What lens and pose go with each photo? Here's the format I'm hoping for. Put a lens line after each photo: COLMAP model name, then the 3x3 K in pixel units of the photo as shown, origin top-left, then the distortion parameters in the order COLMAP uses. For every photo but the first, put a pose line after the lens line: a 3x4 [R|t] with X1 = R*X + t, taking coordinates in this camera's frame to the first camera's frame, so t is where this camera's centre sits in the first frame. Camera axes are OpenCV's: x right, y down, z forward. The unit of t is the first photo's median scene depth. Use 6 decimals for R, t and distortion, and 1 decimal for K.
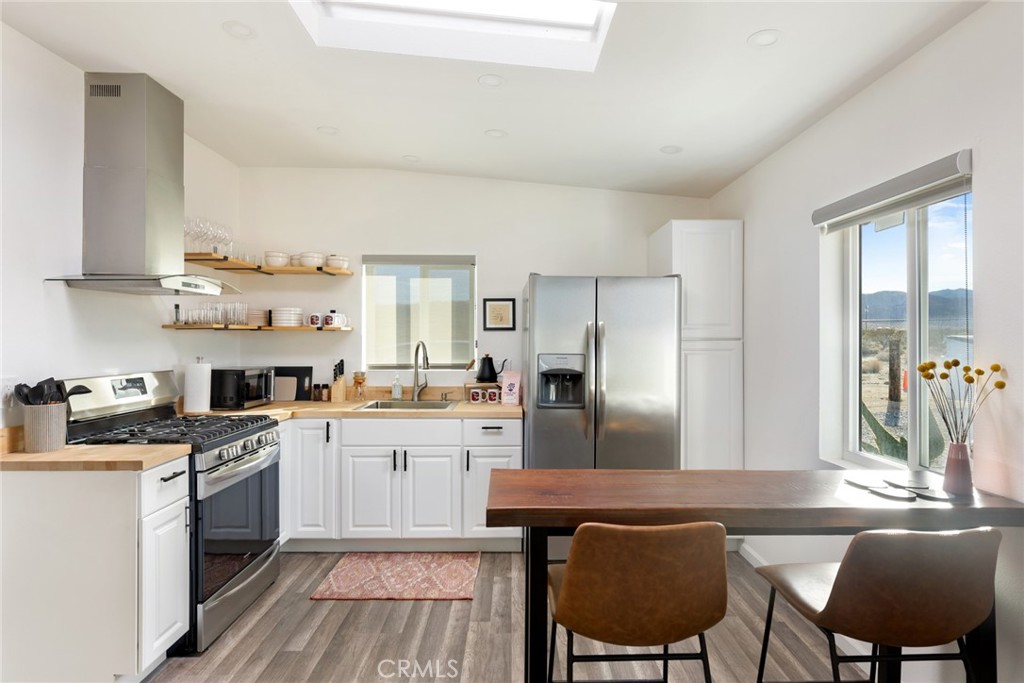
lens RADIAL K [[543.8, 0, 515.1], [0, 543.8, 336.7], [0, 0, 1]] dist [0.001100, -0.000725]
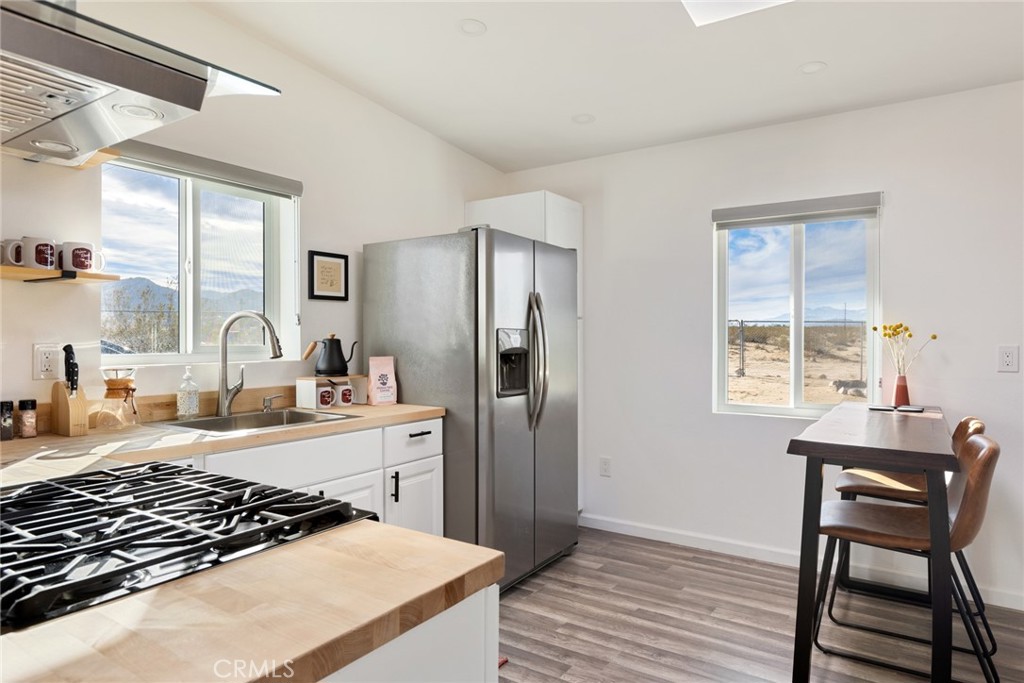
lens RADIAL K [[616.2, 0, 522.1], [0, 616.2, 339.8], [0, 0, 1]] dist [0.012477, -0.000852]
pose [[0.558029, -0.003053, 0.829816, -0.557810], [-0.001411, 0.999988, 0.004628, 0.035532], [-0.829820, -0.003754, 0.558018, 0.386000]]
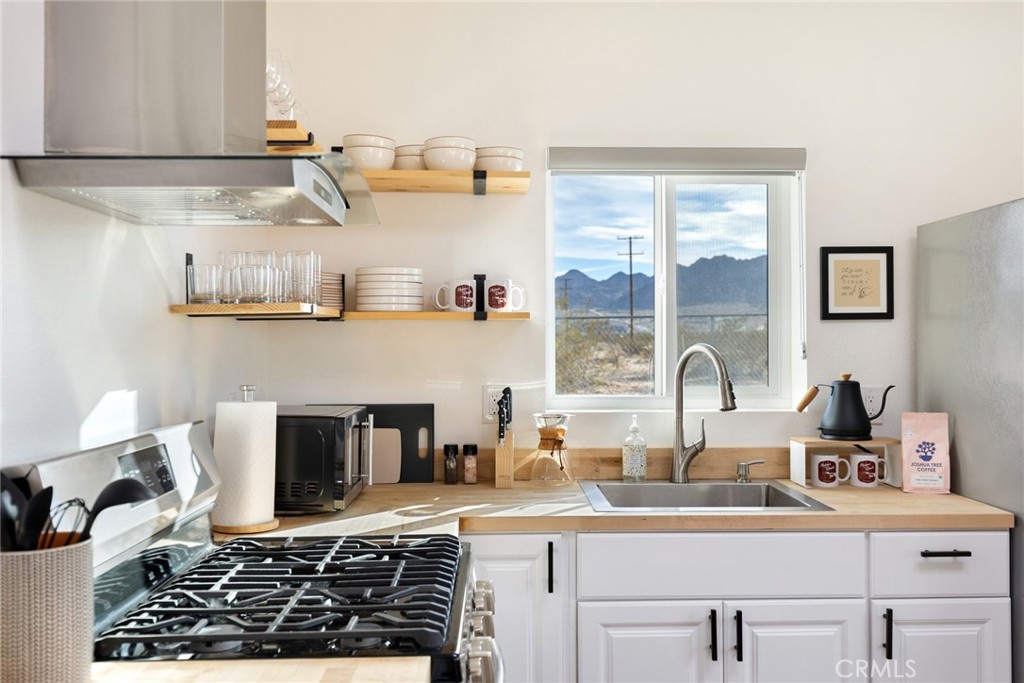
lens RADIAL K [[927.8, 0, 512.9], [0, 927.8, 340.5], [0, 0, 1]] dist [-0.006149, -0.003149]
pose [[0.999792, -0.002767, 0.020211, -0.337085], [0.002708, 0.999992, 0.002958, 0.002381], [-0.020219, -0.002902, 0.999791, 0.266588]]
